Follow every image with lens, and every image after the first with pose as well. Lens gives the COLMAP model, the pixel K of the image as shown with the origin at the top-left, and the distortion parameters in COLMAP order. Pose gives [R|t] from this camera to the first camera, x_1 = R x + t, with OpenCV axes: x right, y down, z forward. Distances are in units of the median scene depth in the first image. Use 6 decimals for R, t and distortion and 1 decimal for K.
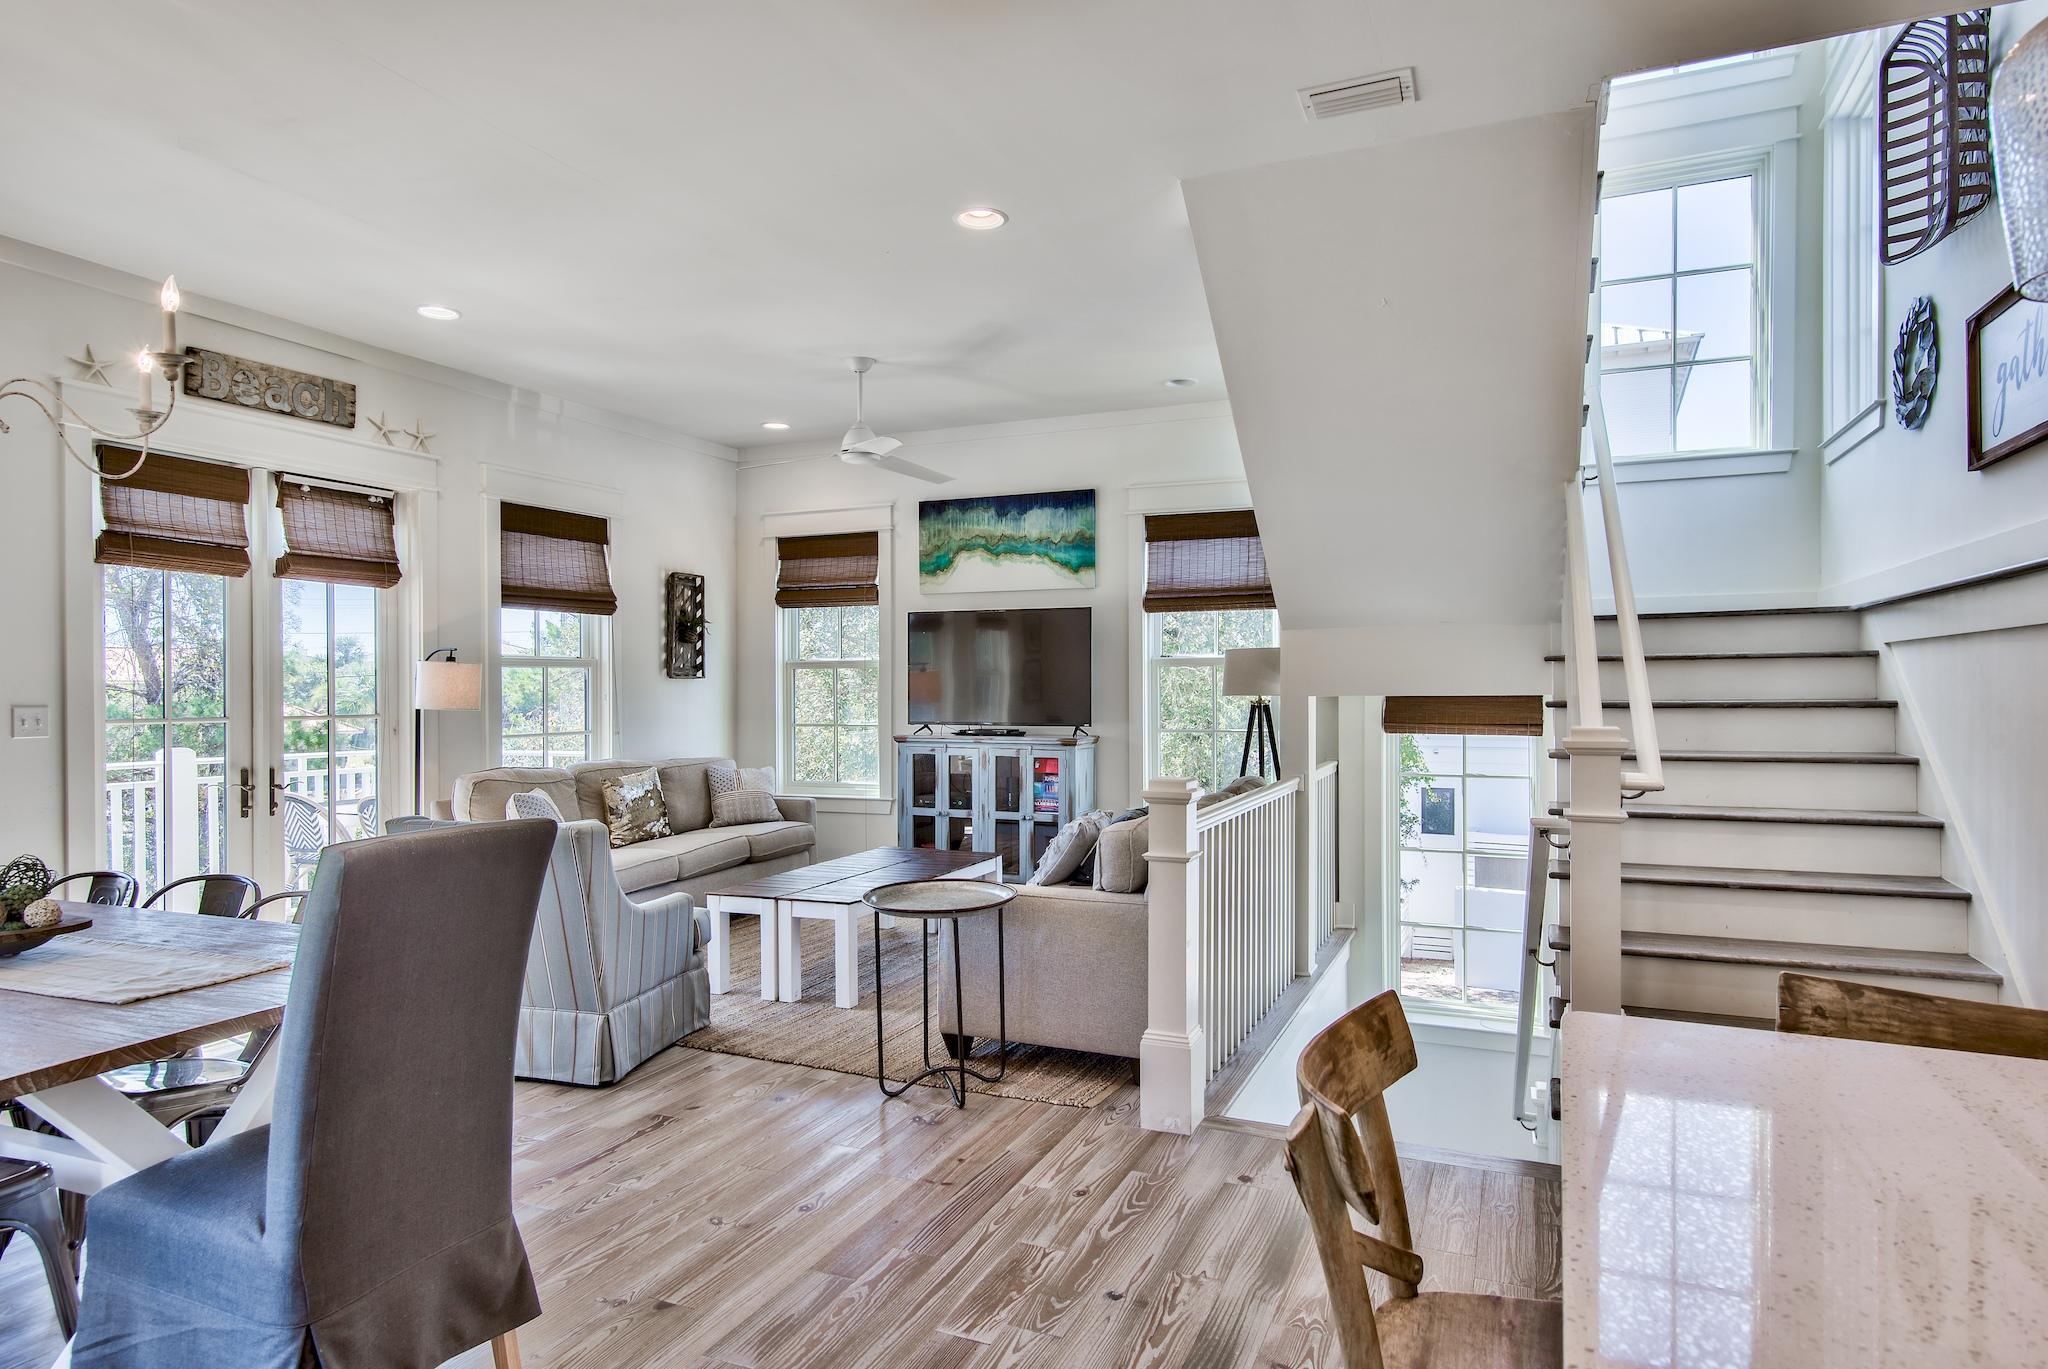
lens RADIAL K [[1179.9, 0, 1024.0], [0, 1179.9, 684.5], [0, 0, 1]] dist [0.001547, 0.000858]
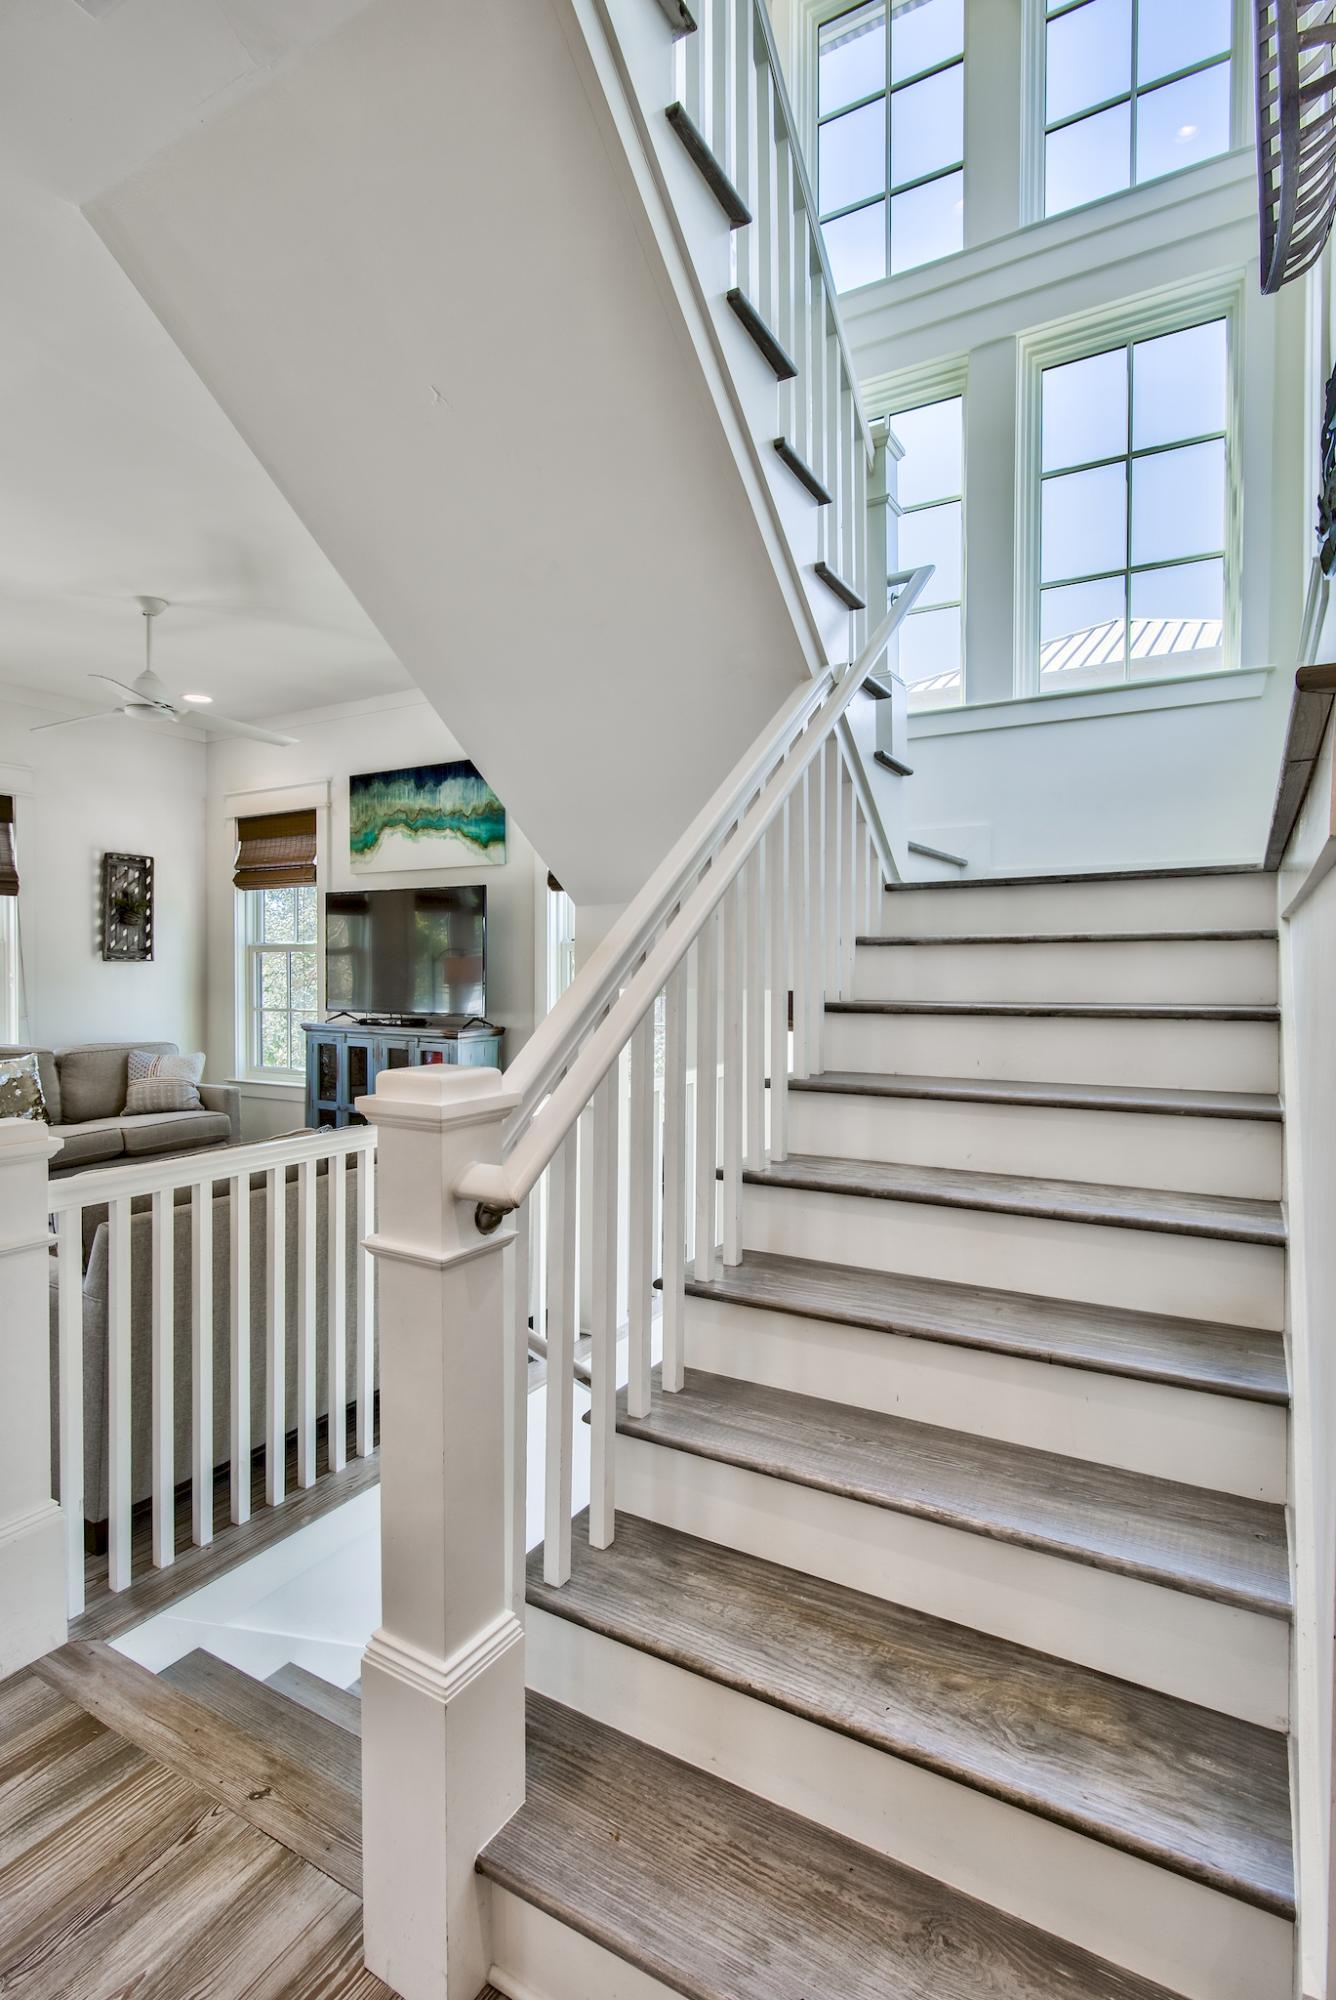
lens RADIAL K [[996.6, 0, 666.0], [0, 996.6, 977.2], [0, 0, 1]] dist [0.000781, -0.000090]
pose [[0.991609, 0.008159, -0.129015, 0.270607], [-0.007006, 0.999931, 0.009386, -0.003024], [0.129083, -0.008403, 0.991598, 0.242542]]
